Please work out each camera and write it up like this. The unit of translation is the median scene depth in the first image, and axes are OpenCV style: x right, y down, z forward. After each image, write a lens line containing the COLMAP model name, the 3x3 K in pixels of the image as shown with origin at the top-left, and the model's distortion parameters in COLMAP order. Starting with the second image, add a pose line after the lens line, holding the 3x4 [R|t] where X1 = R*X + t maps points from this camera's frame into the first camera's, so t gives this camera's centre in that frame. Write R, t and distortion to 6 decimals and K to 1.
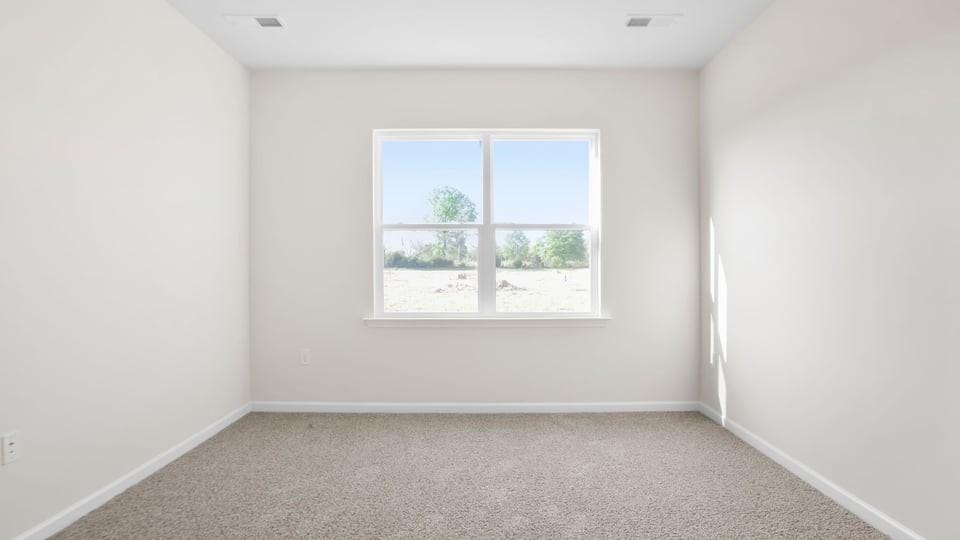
lens RADIAL K [[538.8, 0, 480.0], [0, 538.8, 270.0], [0, 0, 1]] dist [-0.065766, 0.044335]
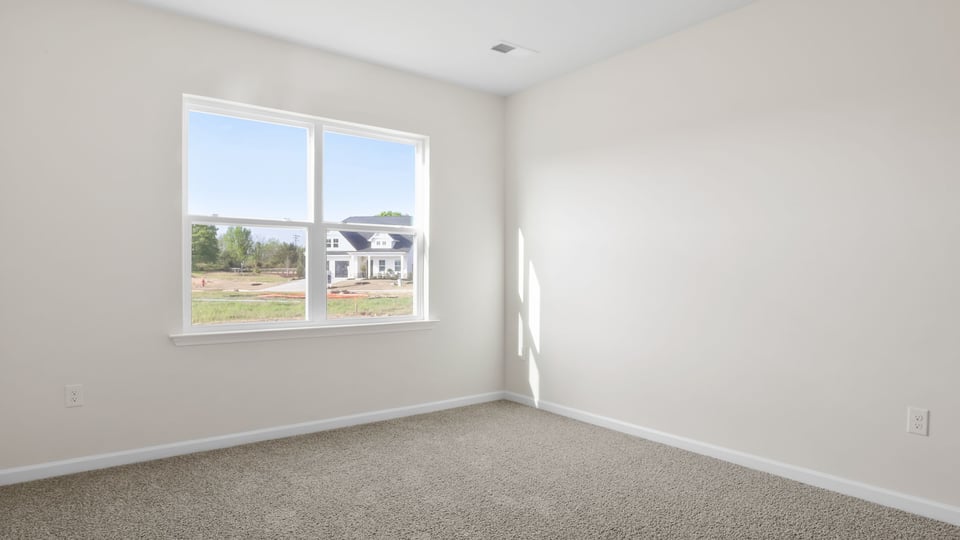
lens RADIAL K [[563.3, 0, 457.4], [0, 563.3, 278.9], [0, 0, 1]] dist [-0.003774, -0.000164]
pose [[0.803038, -0.003259, 0.595918, -0.385655], [-0.002296, 0.999961, 0.008563, 0.000323], [-0.595923, -0.008244, 0.802999, 0.102943]]
